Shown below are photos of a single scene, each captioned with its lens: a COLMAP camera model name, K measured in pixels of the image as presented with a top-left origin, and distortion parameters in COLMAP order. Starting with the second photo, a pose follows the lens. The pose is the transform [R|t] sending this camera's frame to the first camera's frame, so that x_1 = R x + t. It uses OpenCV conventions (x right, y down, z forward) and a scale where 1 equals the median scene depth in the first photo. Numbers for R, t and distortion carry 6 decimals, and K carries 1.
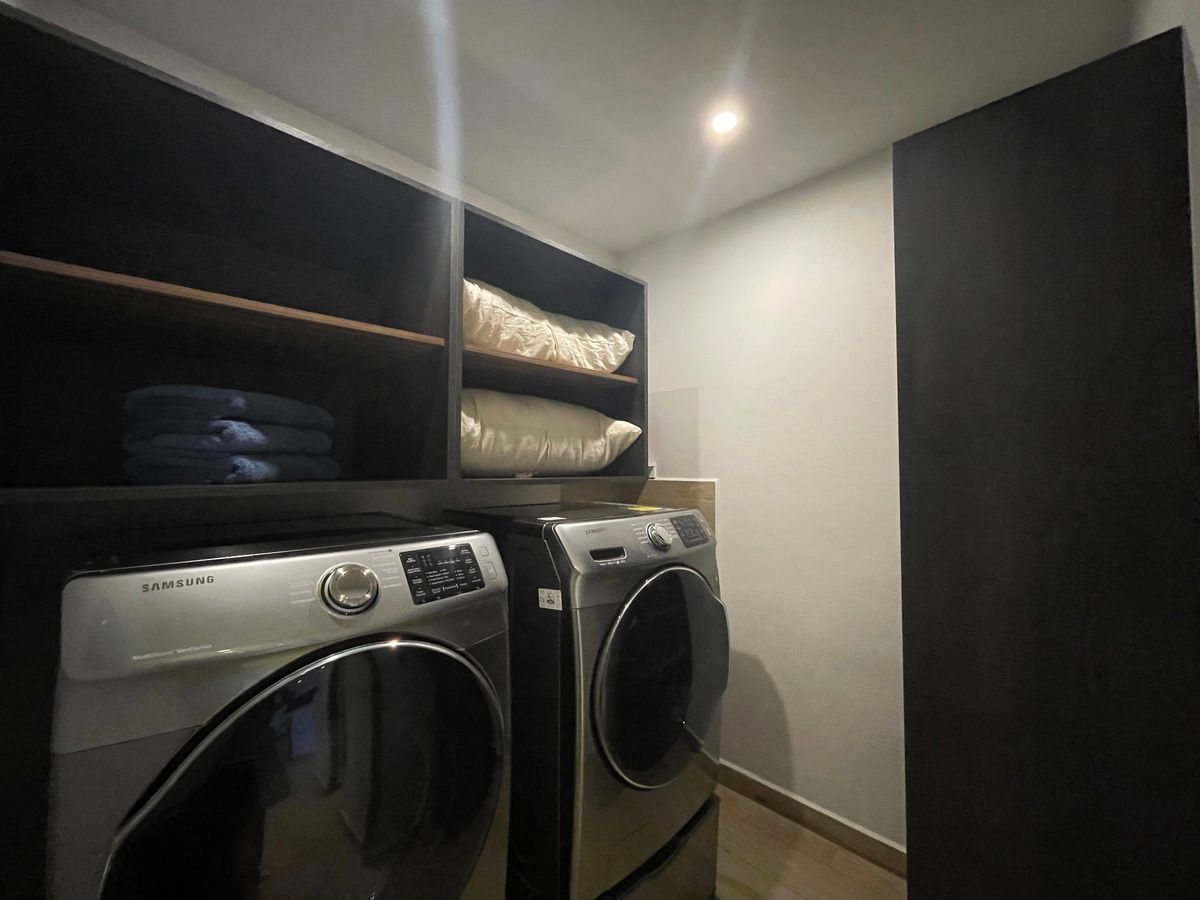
lens RADIAL K [[483.6, 0, 600.0], [0, 483.6, 450.0], [0, 0, 1]] dist [-0.002015, -0.000550]
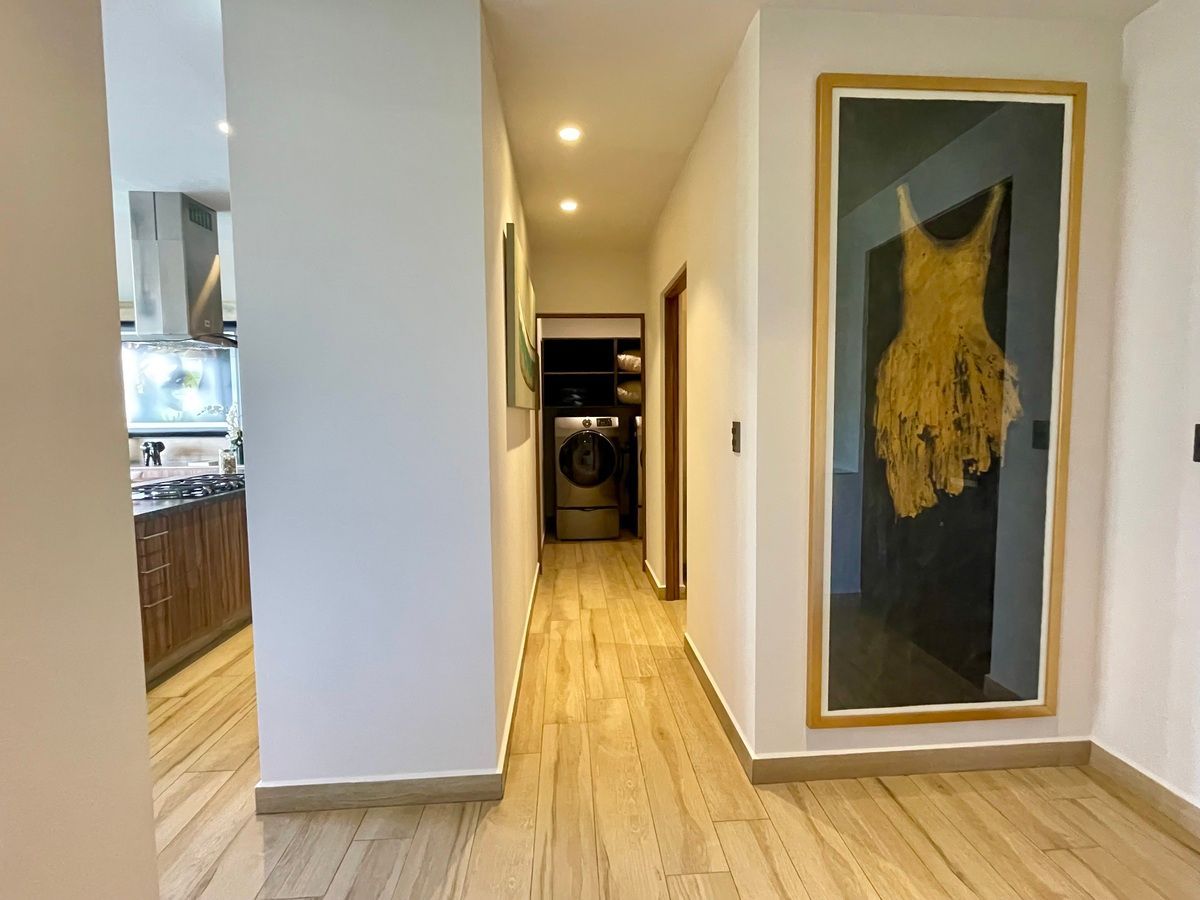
lens RADIAL K [[540.0, 0, 600.0], [0, 540.0, 450.0], [0, 0, 1]] dist [-0.008534, -0.000468]
pose [[0.746039, 0.036618, -0.664895, 2.244041], [0.037348, 0.994614, 0.096683, -0.010712], [0.664854, -0.096961, 0.740653, -2.148300]]
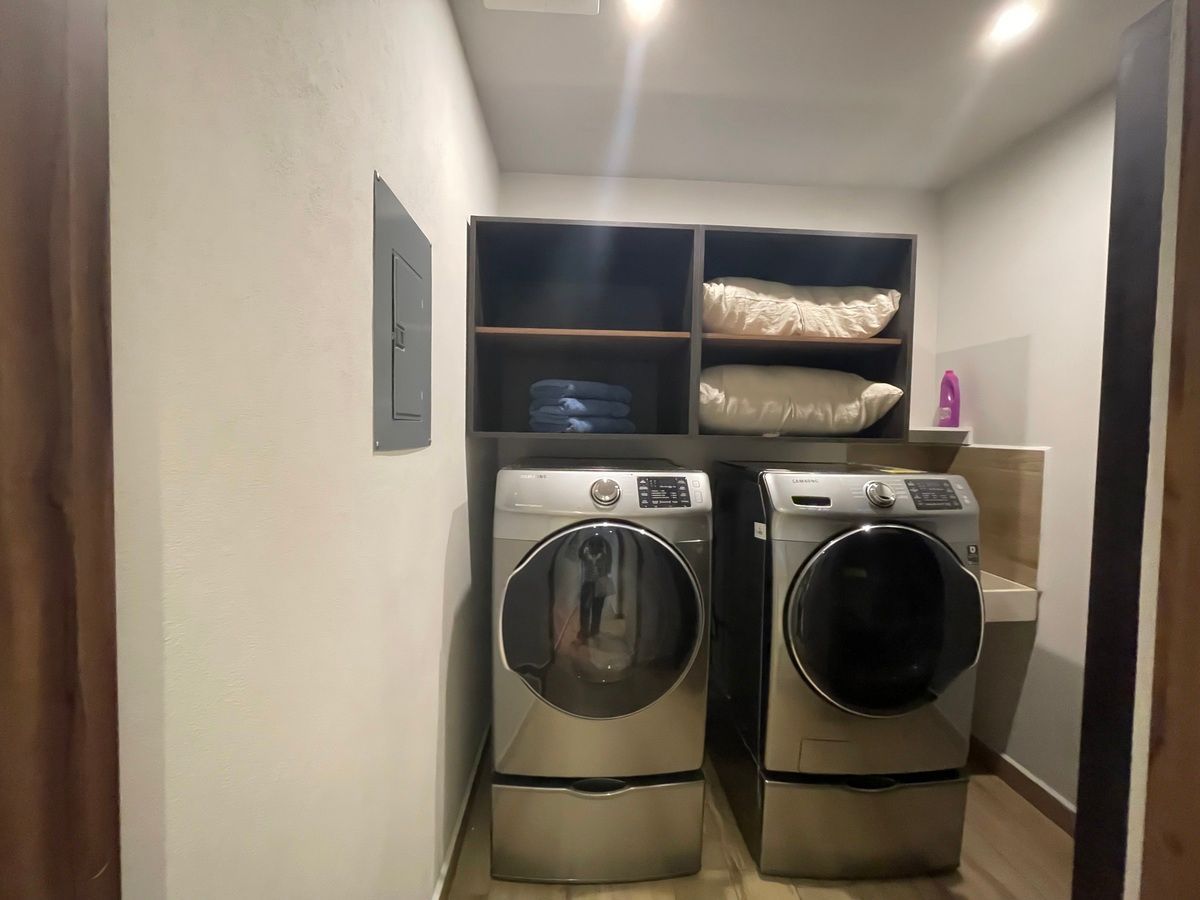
lens RADIAL K [[483.6, 0, 600.0], [0, 483.6, 450.0], [0, 0, 1]] dist [-0.002015, -0.000550]
pose [[0.737546, 0.039420, -0.674145, 0.353624], [0.006122, 0.997863, 0.065047, 0.010635], [0.675269, -0.052102, 0.735729, -0.164941]]
